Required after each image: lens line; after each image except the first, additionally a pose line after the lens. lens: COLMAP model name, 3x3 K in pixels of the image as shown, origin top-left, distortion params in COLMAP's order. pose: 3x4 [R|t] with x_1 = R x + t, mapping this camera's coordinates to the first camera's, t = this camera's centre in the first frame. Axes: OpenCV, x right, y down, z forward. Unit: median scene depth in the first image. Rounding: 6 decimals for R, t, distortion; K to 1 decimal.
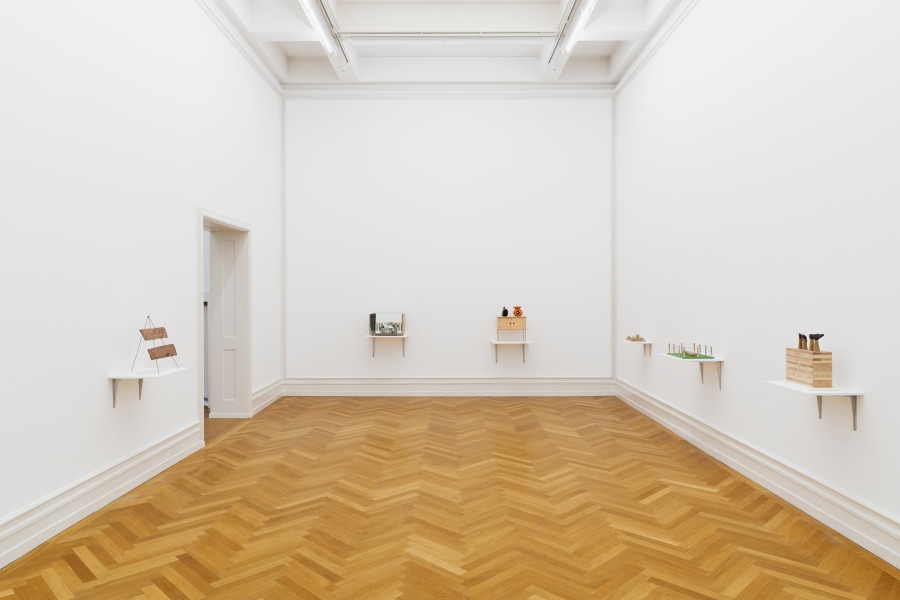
lens RADIAL K [[629.9, 0, 450.0], [0, 629.9, 300.0], [0, 0, 1]] dist [0.000665, 0.003477]
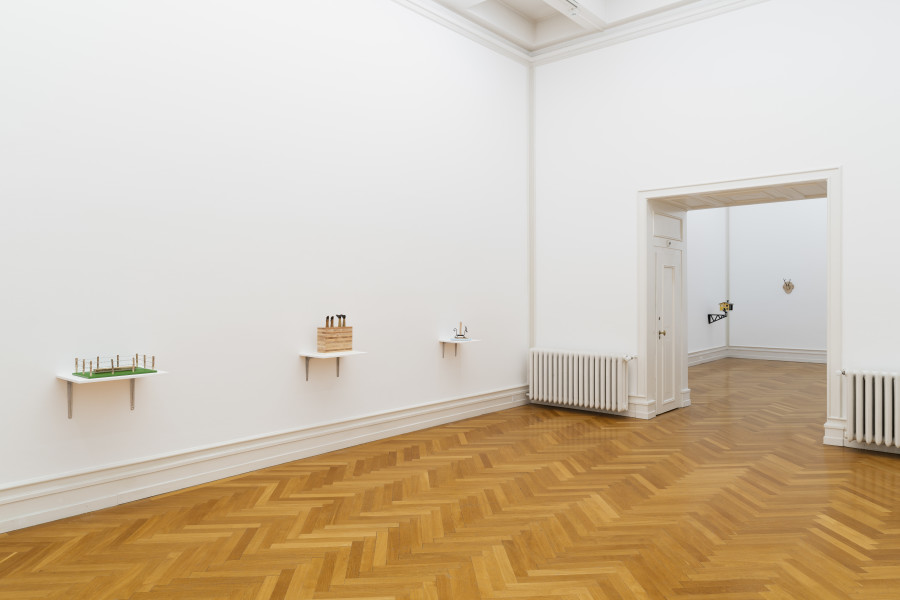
lens RADIAL K [[629.9, 0, 450.0], [0, 629.9, 300.0], [0, 0, 1]] dist [0.000665, 0.003477]
pose [[-0.769818, 0.000518, 0.638263, -0.406562], [0.011514, 0.999848, 0.013076, 0.003938], [-0.638160, 0.017415, -0.769707, 1.518058]]
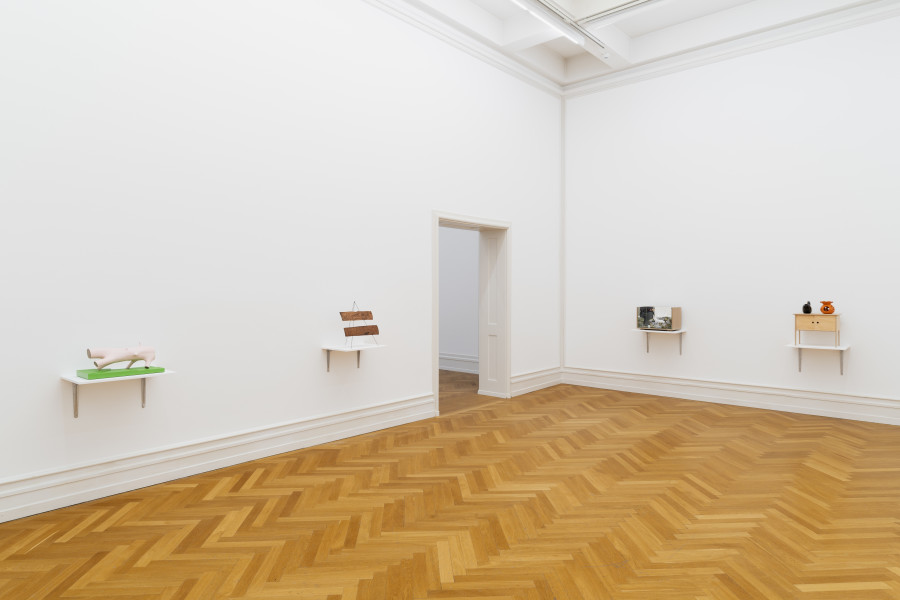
lens RADIAL K [[574.4, 0, 418.4], [0, 574.4, 299.1], [0, 0, 1]] dist [-0.001252, 0.001952]
pose [[0.734001, 0.012273, -0.679038, 0.383641], [-0.007391, 0.999922, 0.010084, 0.007700], [0.679109, -0.002383, 0.734034, 0.244956]]
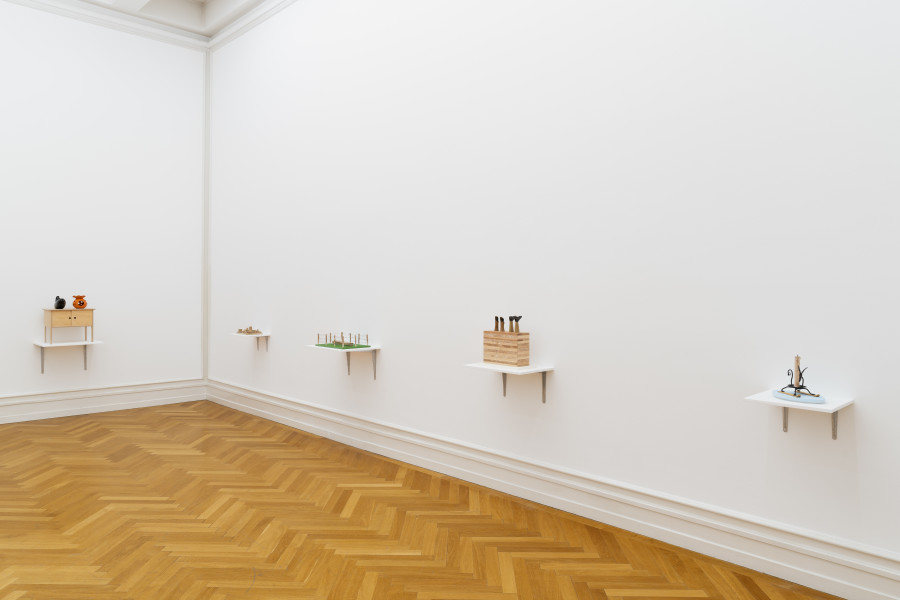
lens RADIAL K [[640.2, 0, 469.0], [0, 640.2, 289.9], [0, 0, 1]] dist [0.000691, 0.001845]
pose [[0.707942, 0.005250, 0.706251, -0.181654], [-0.001752, 0.999982, -0.005677, 0.012785], [-0.706269, 0.002781, 0.707938, 0.230795]]
